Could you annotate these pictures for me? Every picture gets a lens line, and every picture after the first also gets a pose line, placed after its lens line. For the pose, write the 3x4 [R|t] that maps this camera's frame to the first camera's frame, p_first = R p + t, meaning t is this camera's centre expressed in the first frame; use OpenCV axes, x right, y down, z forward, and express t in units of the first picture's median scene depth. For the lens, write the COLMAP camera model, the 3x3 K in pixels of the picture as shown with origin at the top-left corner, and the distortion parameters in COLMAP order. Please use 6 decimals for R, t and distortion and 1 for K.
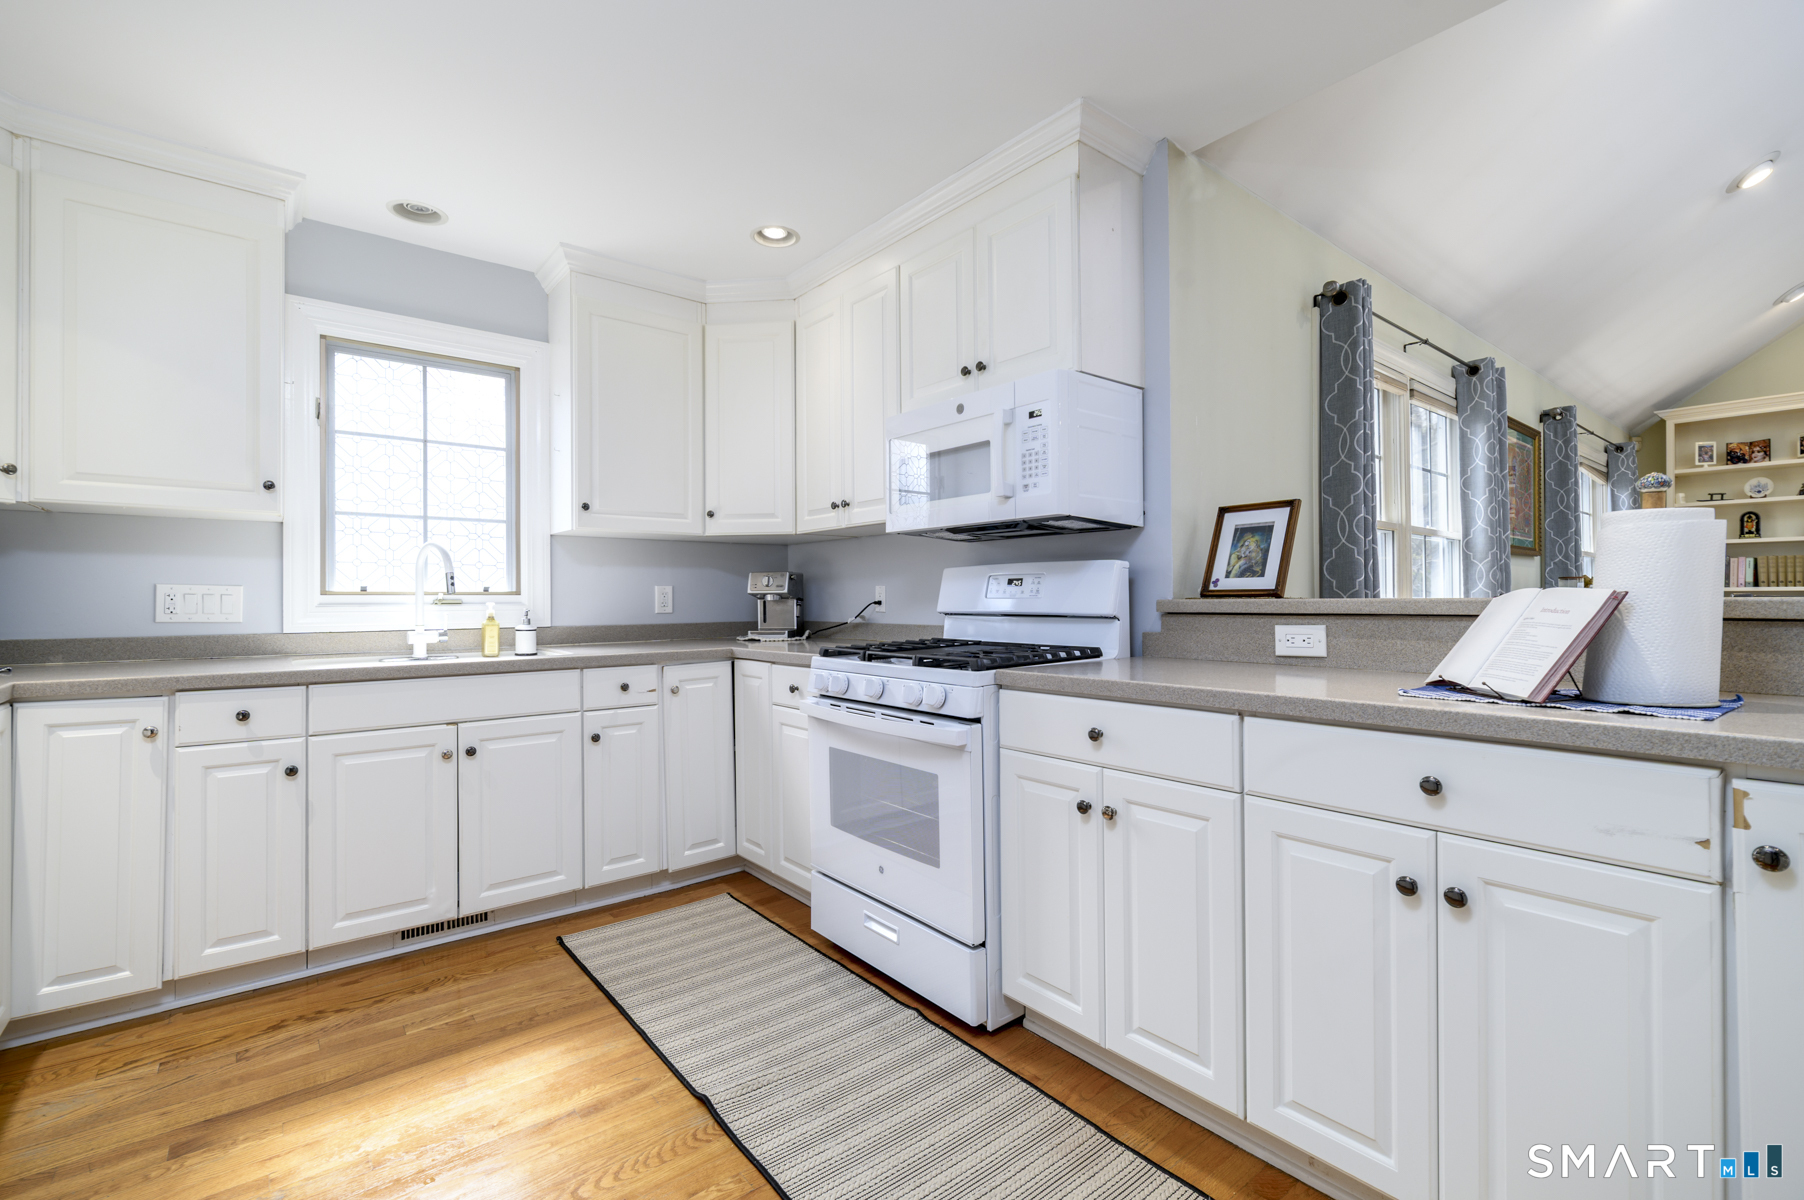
lens RADIAL K [[784.2, 0, 902.0], [0, 784.2, 600.0], [0, 0, 1]] dist [0.000414, 0.000049]
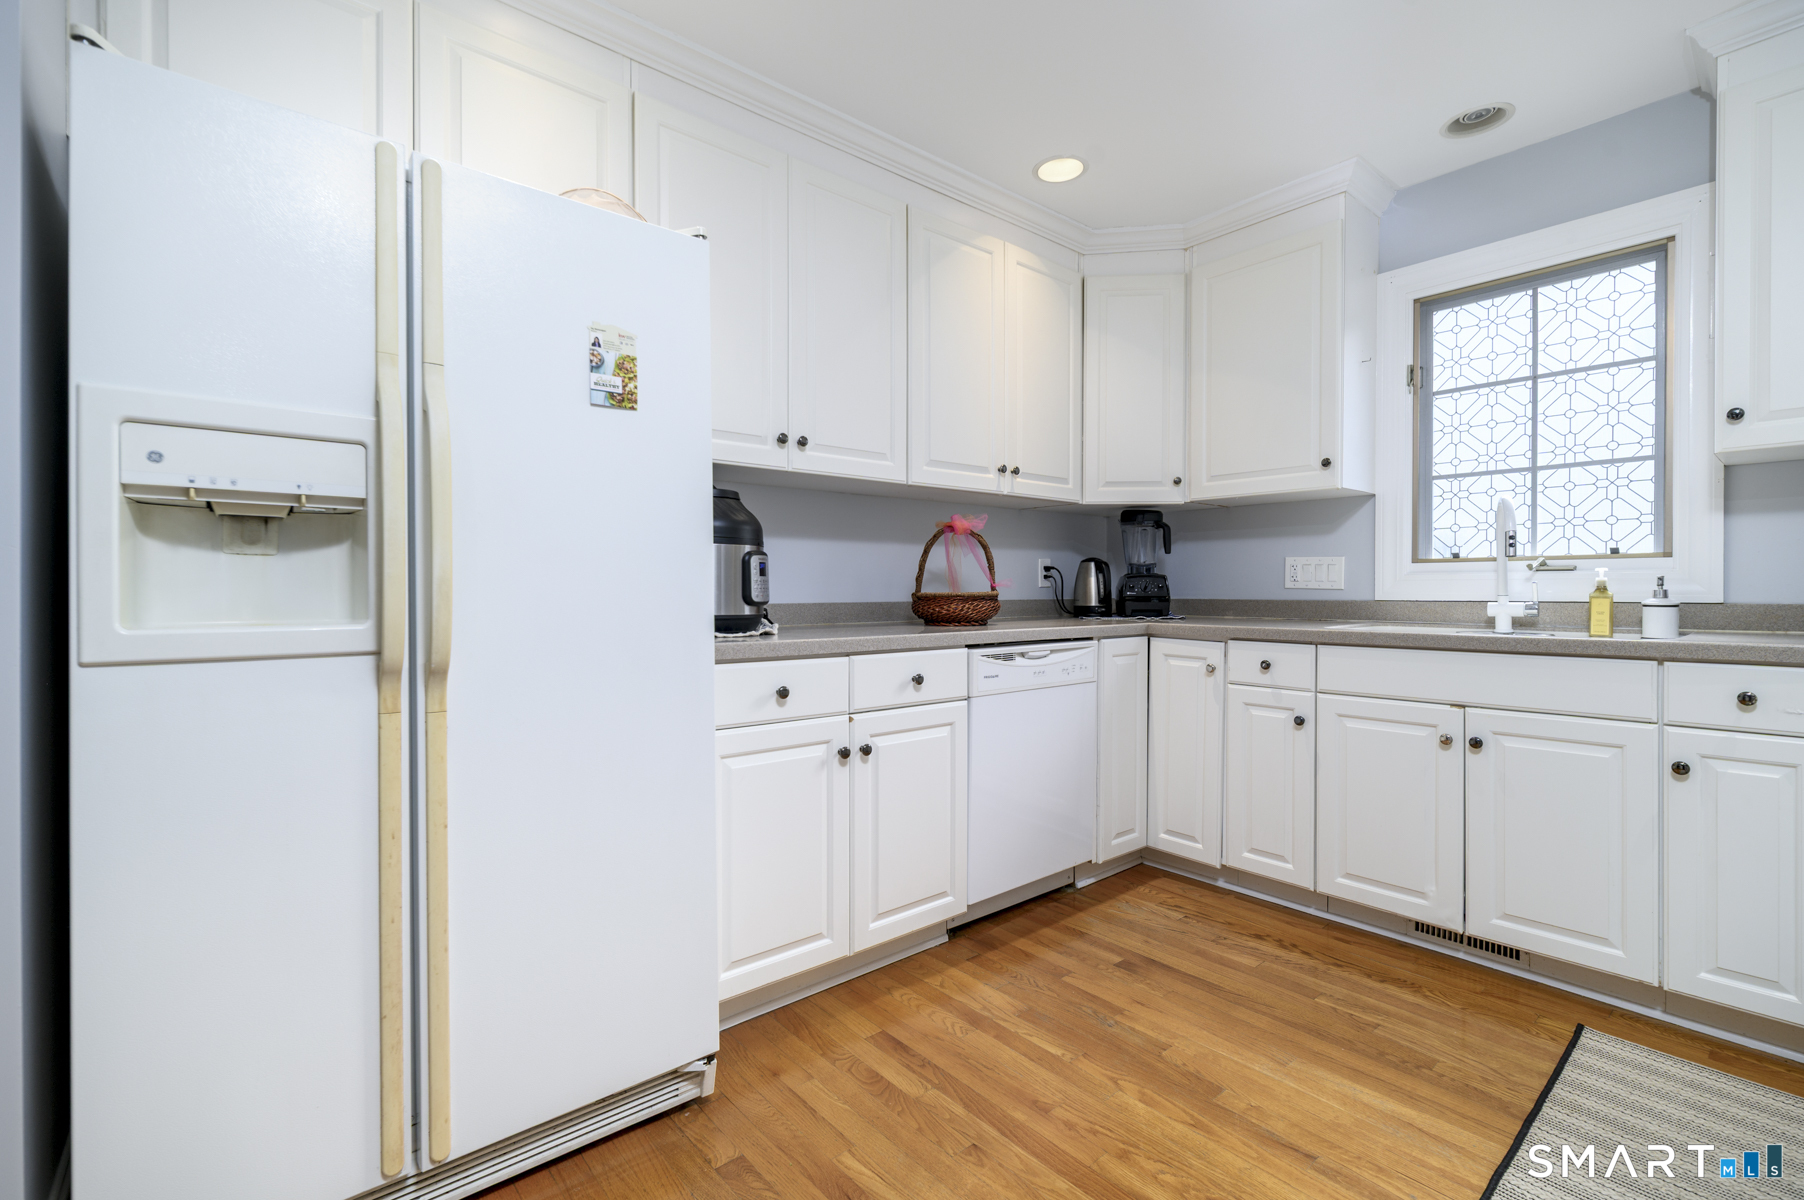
lens RADIAL K [[800.6, 0, 891.9], [0, 800.6, 596.3], [0, 0, 1]] dist [-0.000274, -0.000127]
pose [[0.017664, 0.011670, -0.999776, 0.259326], [-0.000978, 0.999932, 0.011654, 0.024357], [0.999843, 0.000772, 0.017675, 0.320877]]
